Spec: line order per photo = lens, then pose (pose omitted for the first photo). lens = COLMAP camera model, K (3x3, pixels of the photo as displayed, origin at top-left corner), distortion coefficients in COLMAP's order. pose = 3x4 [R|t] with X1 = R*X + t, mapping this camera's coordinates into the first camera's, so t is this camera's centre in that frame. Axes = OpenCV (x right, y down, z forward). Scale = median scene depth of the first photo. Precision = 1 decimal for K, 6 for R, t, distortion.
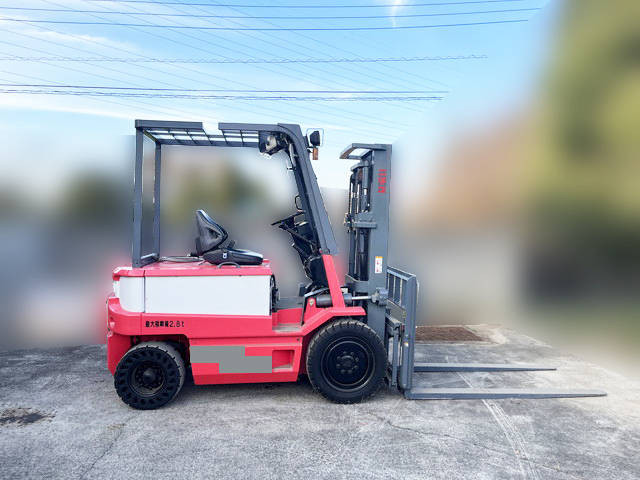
lens RADIAL K [[483.3, 0, 320.9], [0, 483.3, 236.7], [0, 0, 1]] dist [0.073357, -0.100706]
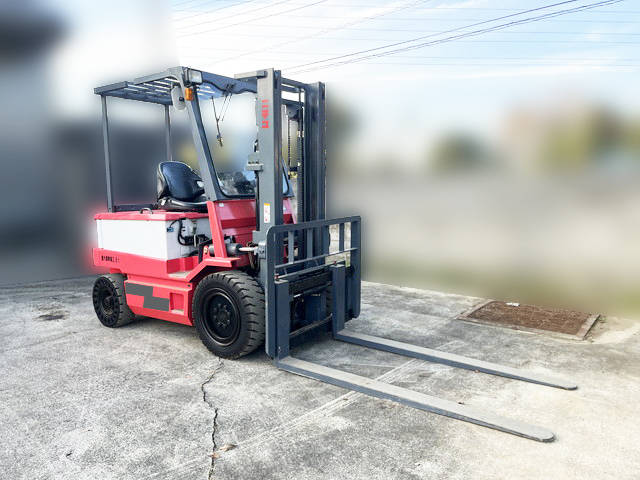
lens RADIAL K [[483.3, 0, 323.6], [0, 483.3, 239.6], [0, 0, 1]] dist [0.073357, -0.100706]
pose [[0.744344, 0.045903, -0.666217, 0.844136], [0.012044, 0.996550, 0.082120, 0.038757], [0.667688, -0.069150, 0.741222, 0.455641]]
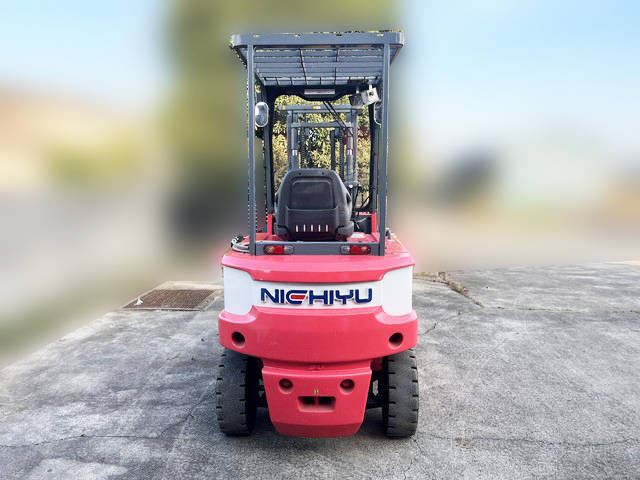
lens RADIAL K [[483.3, 0, 315.0], [0, 483.3, 242.4], [0, 0, 1]] dist [0.073357, -0.100706]
pose [[0.144157, -0.144115, 0.979004, -1.074847], [0.035409, 0.989456, 0.140440, -0.053810], [-0.988921, 0.014420, 0.147740, 1.010880]]
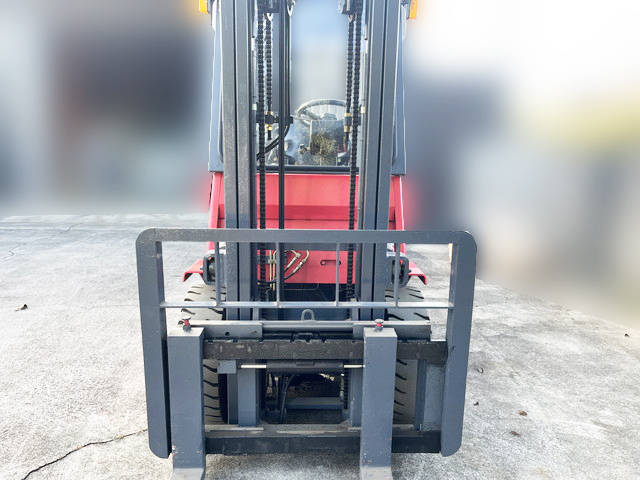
lens RADIAL K [[483.3, 0, 321.9], [0, 483.3, 239.5], [0, 0, 1]] dist [0.073357, -0.100706]
pose [[-0.087132, 0.168007, -0.981928, 0.635124], [-0.047264, 0.983869, 0.172533, 0.008929], [0.995075, 0.061443, -0.077786, 1.228515]]
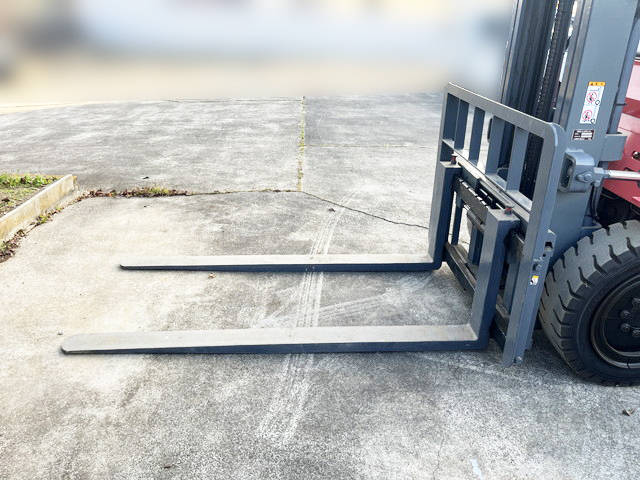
lens RADIAL K [[483.3, 0, 323.0], [0, 483.3, 240.8], [0, 0, 1]] dist [0.073357, -0.100706]
pose [[-0.996439, -0.077085, 0.034178, 0.332183], [-0.054141, 0.895617, 0.441519, -0.005110], [-0.064645, 0.438097, -0.896601, 1.729972]]
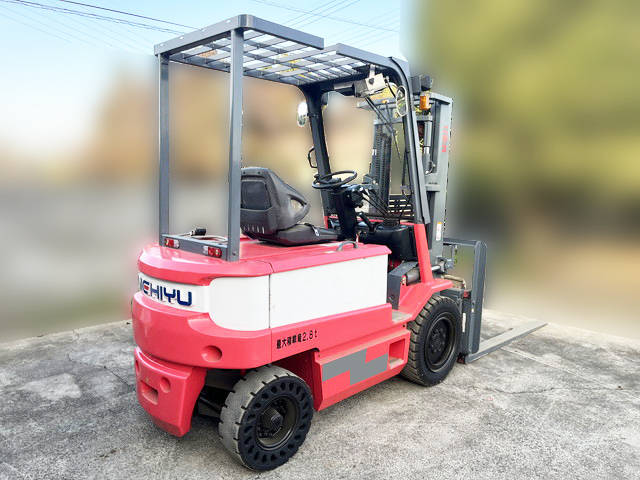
lens RADIAL K [[483.3, 0, 316.3], [0, 483.3, 242.7], [0, 0, 1]] dist [0.073357, -0.100706]
pose [[0.785607, -0.078690, 0.613702, -0.689292], [0.009498, 0.993296, 0.115204, -0.031754], [-0.618653, -0.084677, 0.781088, 0.454465]]
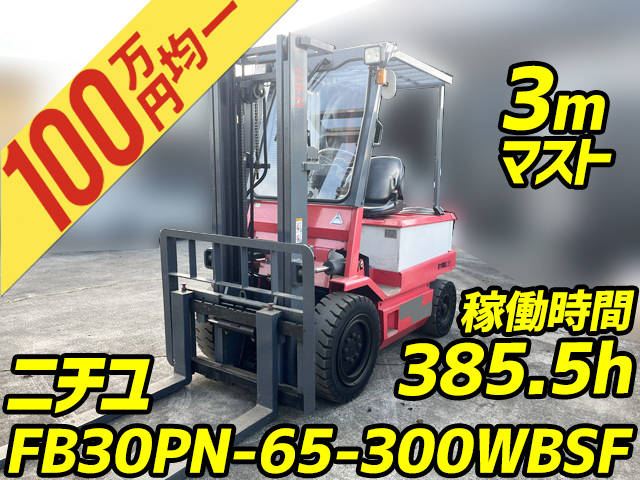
lens RADIAL K [[483.3, 0, 320.1], [0, 483.3, 240.9], [0, 0, 1]] dist [0.073357, -0.100706]
pose [[-0.673117, 0.077404, -0.735474, 0.627438], [-0.047389, 0.987949, 0.147346, -0.027375], [0.738016, 0.134034, -0.661337, 1.765315]]
